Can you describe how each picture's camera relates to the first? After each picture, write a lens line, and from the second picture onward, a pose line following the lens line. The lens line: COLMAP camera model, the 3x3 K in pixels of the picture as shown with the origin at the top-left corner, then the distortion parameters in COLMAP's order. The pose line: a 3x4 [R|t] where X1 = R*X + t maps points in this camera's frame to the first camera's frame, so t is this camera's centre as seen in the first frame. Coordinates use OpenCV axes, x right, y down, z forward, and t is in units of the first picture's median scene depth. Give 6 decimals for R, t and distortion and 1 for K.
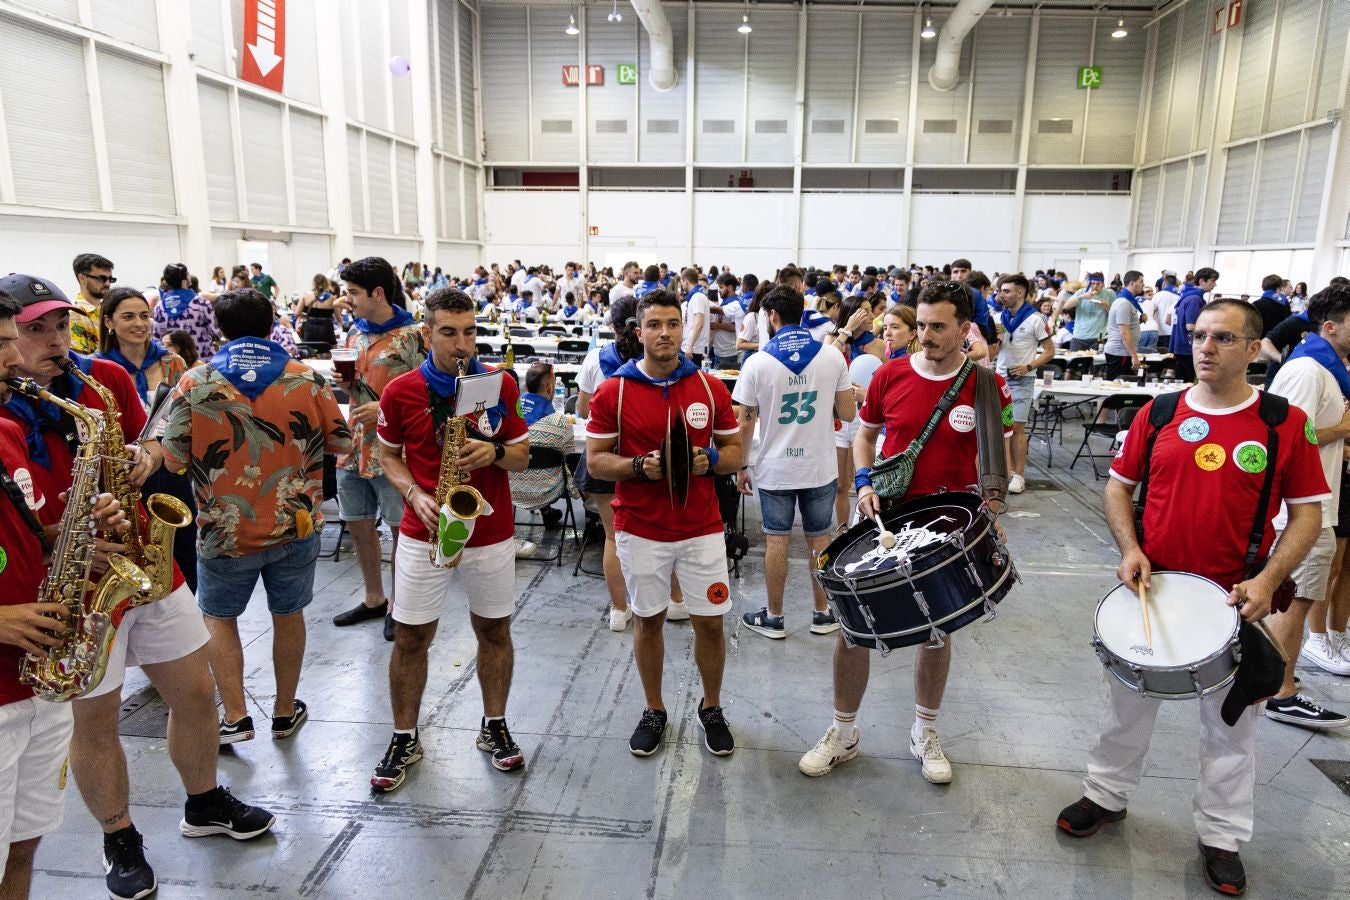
lens RADIAL K [[894.0, 0, 675.0], [0, 894.0, 450.0], [0, 0, 1]] dist [0.001443, 0.000564]
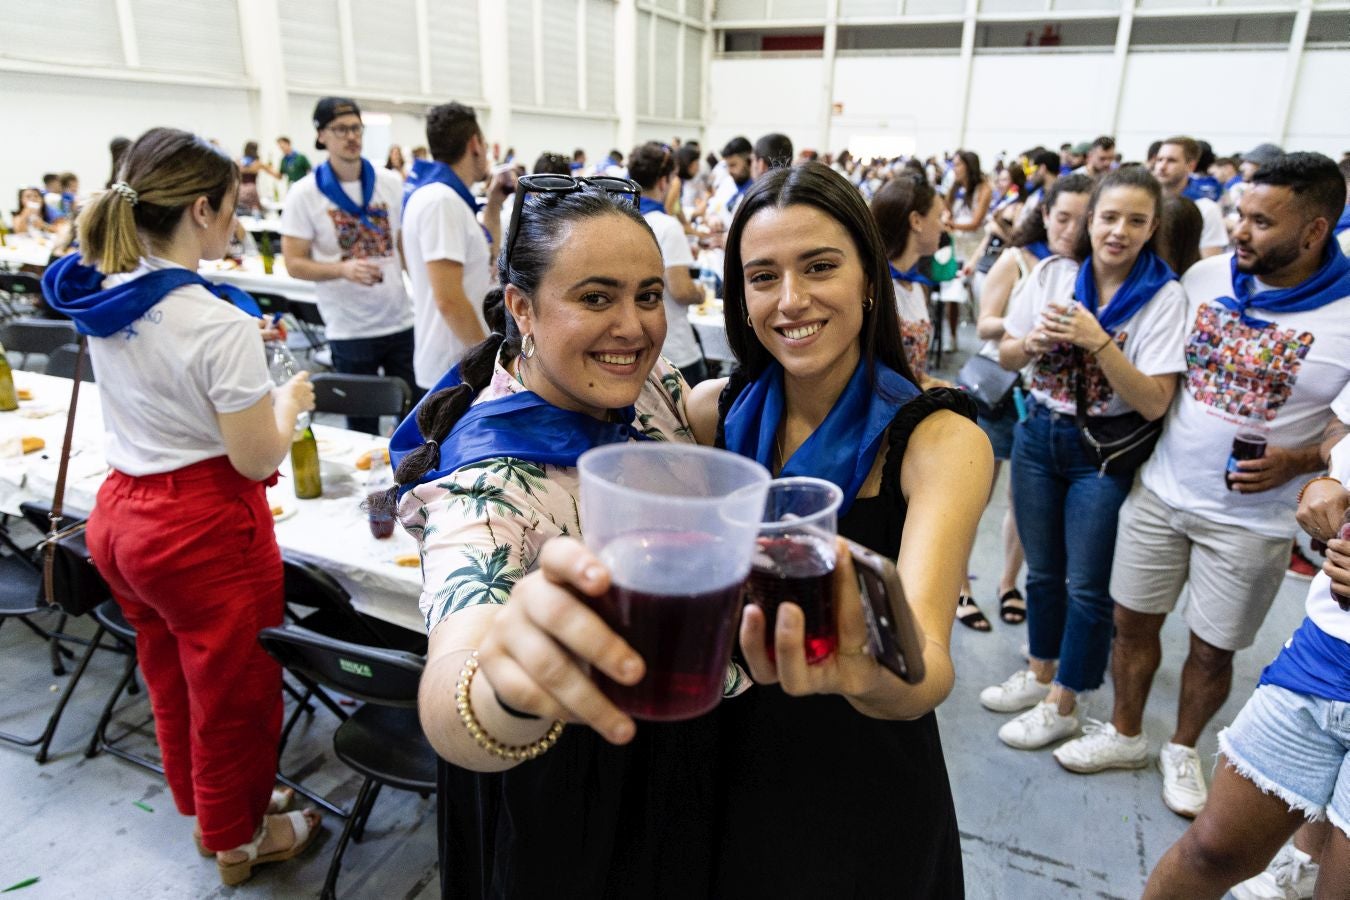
lens RADIAL K [[894.0, 0, 675.0], [0, 894.0, 450.0], [0, 0, 1]] dist [0.001443, 0.000564]
pose [[0.951164, 0.107307, -0.289433, 0.037368], [-0.073941, 0.989539, 0.123879, -0.031285], [0.299698, -0.096428, 0.949148, 0.170805]]
